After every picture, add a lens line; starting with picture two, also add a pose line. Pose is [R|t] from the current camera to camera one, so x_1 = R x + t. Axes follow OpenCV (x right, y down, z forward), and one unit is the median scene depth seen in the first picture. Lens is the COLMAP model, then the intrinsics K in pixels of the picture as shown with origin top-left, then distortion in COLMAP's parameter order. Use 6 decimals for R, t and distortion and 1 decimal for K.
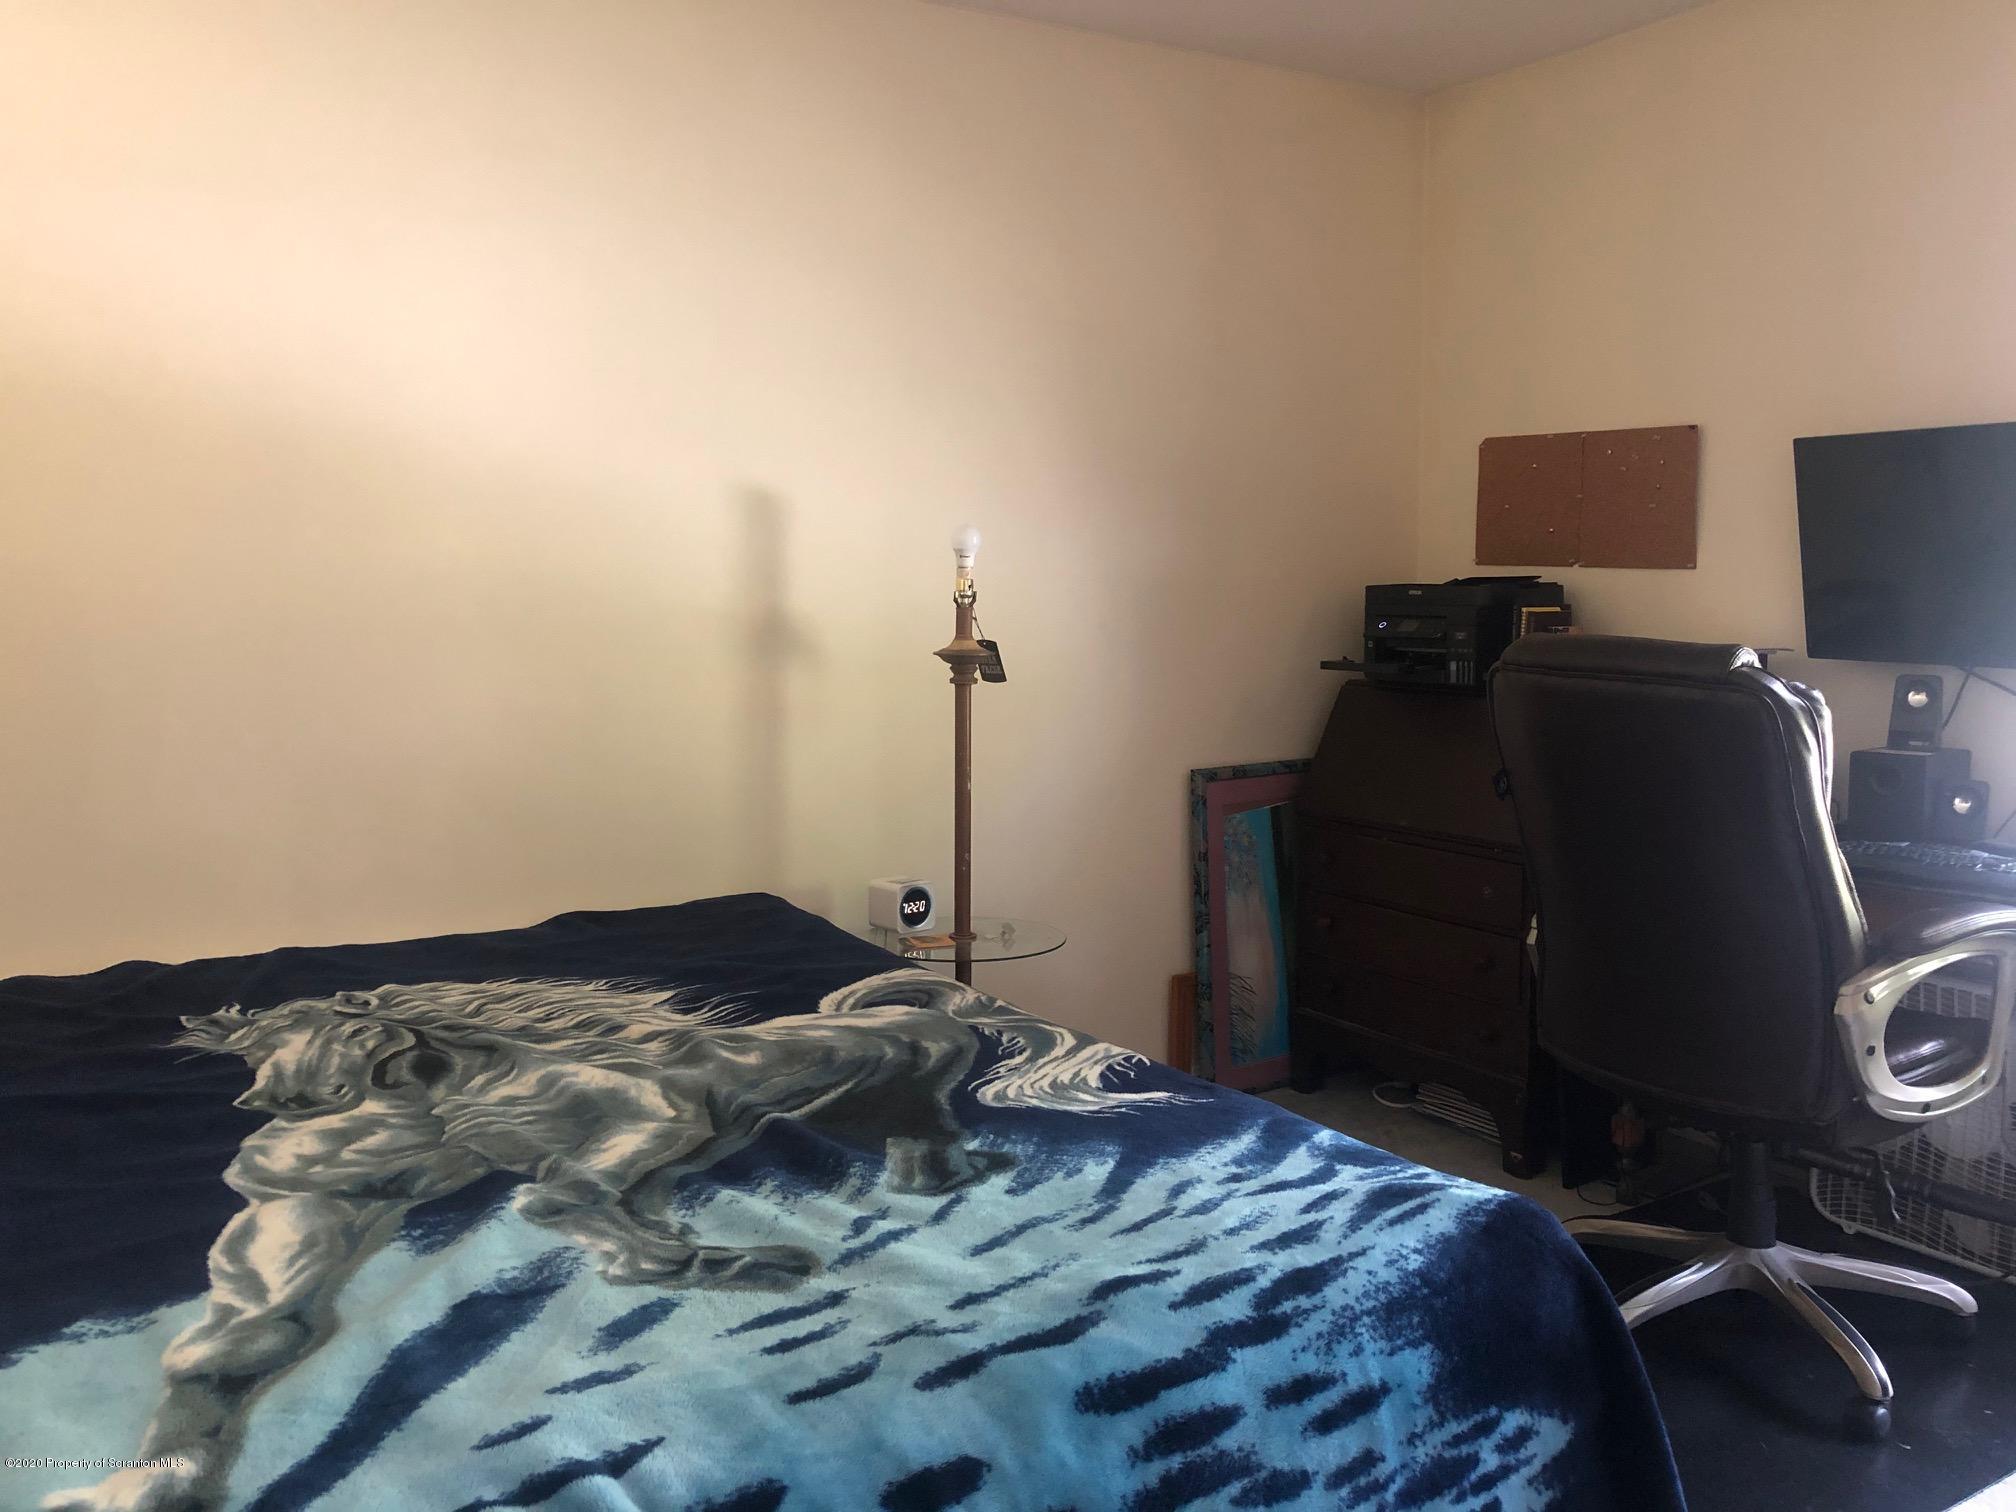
lens RADIAL K [[1675.6, 0, 991.9], [0, 1675.6, 719.7], [0, 0, 1]] dist [0.031985, -0.026092]
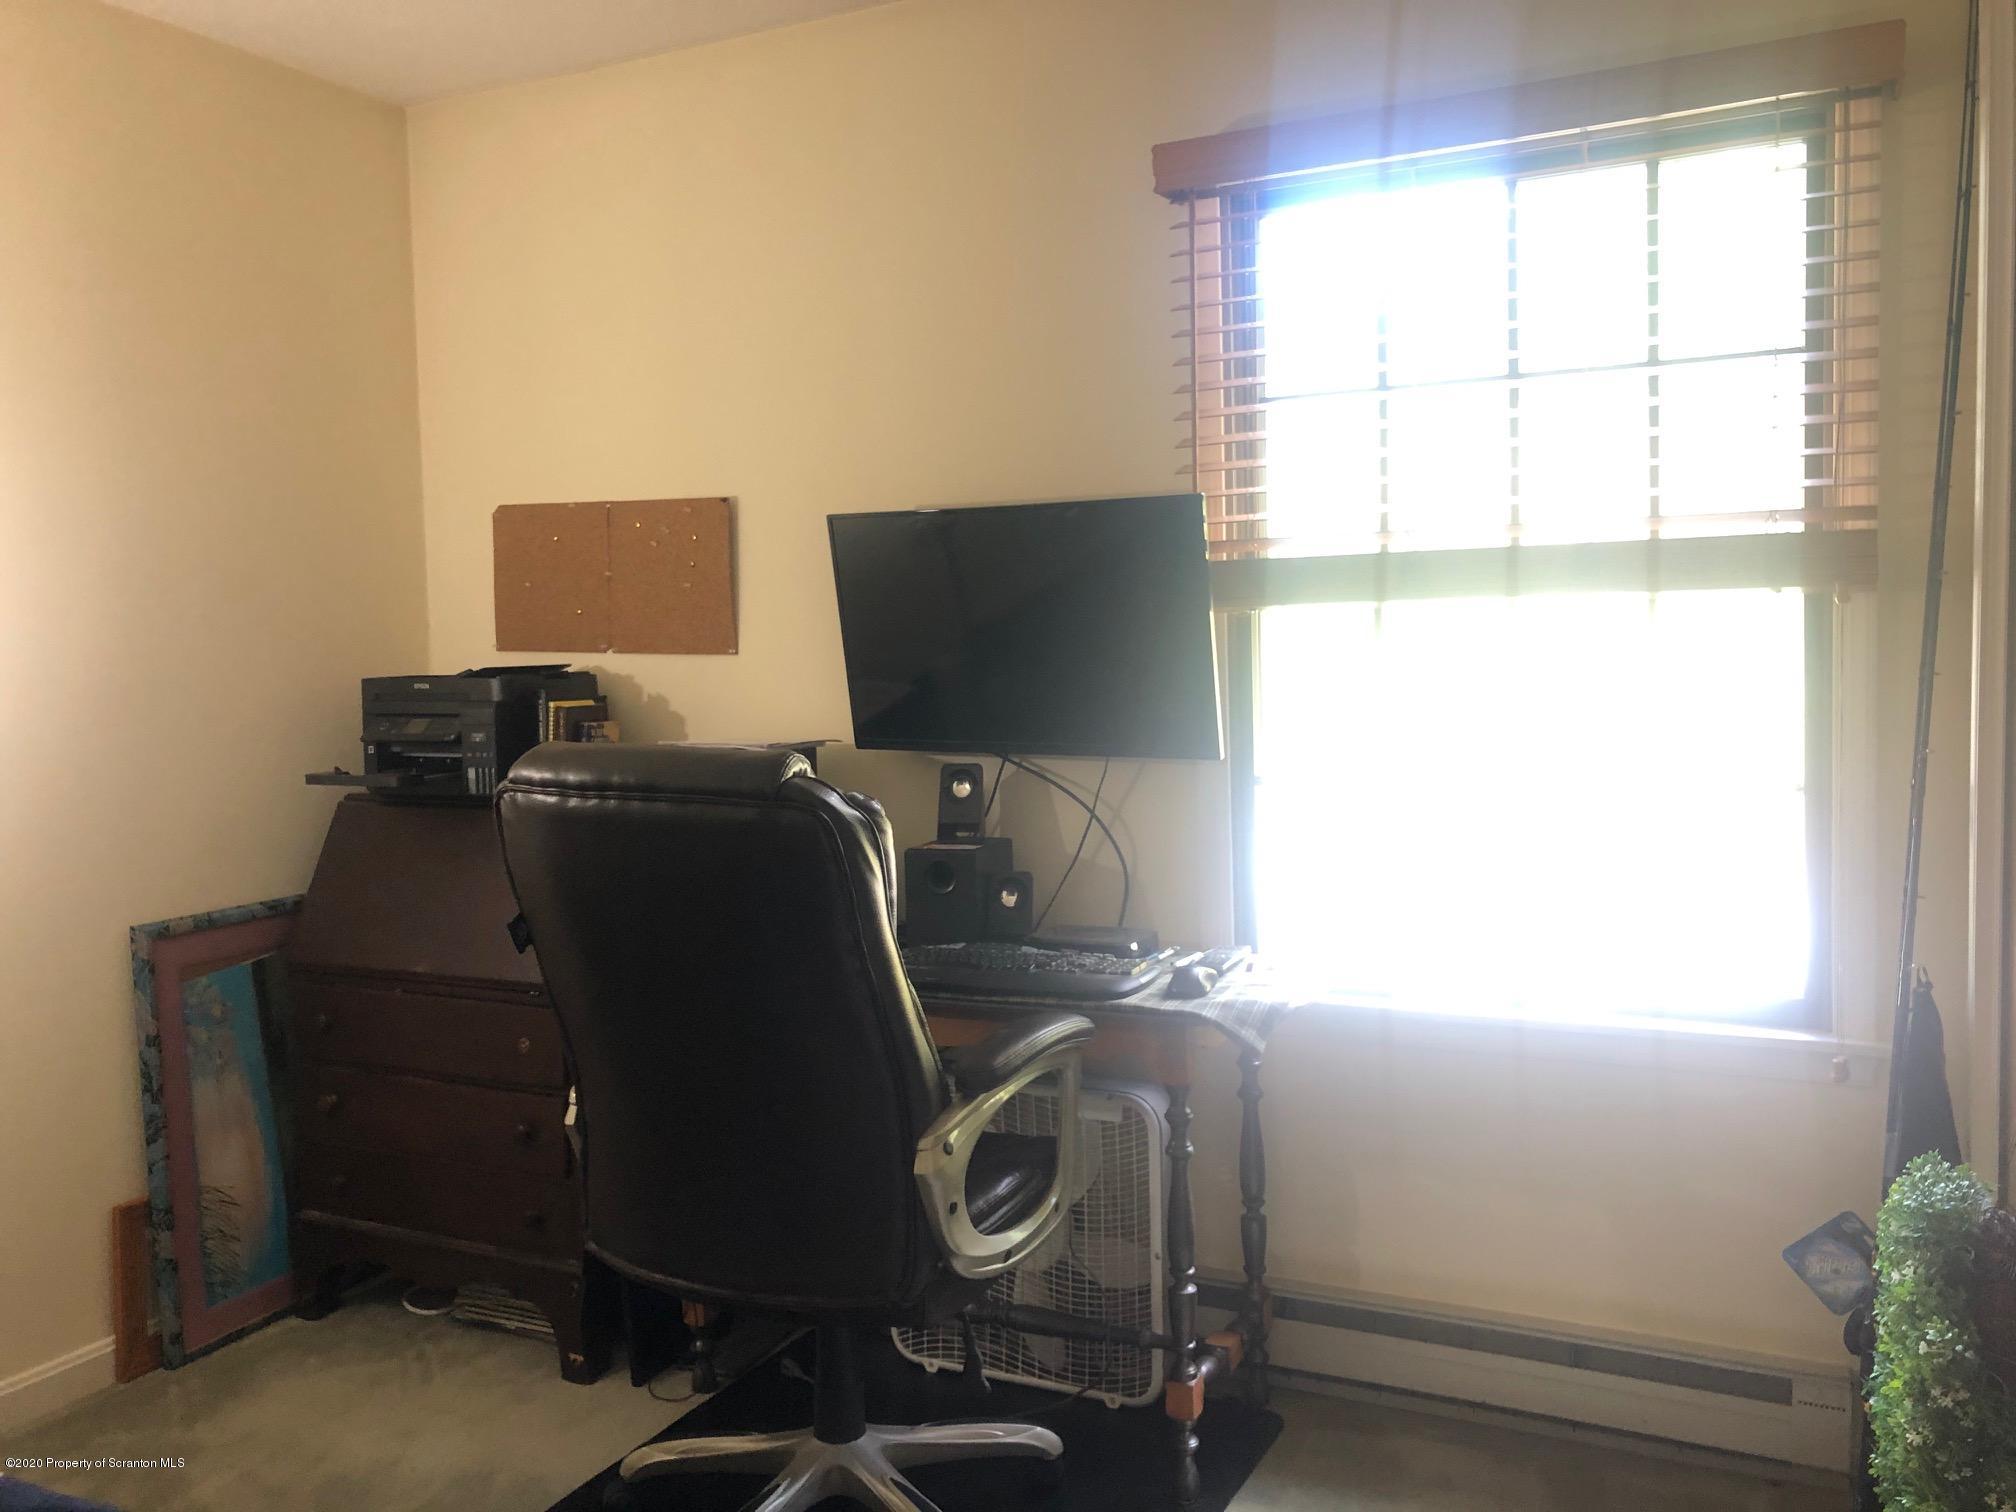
lens RADIAL K [[1675.6, 0, 1006.9], [0, 1675.6, 750.8], [0, 0, 1]] dist [0.031985, -0.026092]
pose [[0.851335, -0.045522, 0.522644, 0.079876], [0.061872, 0.997988, -0.013858, -0.018866], [-0.520962, 0.044135, 0.852438, 0.184158]]
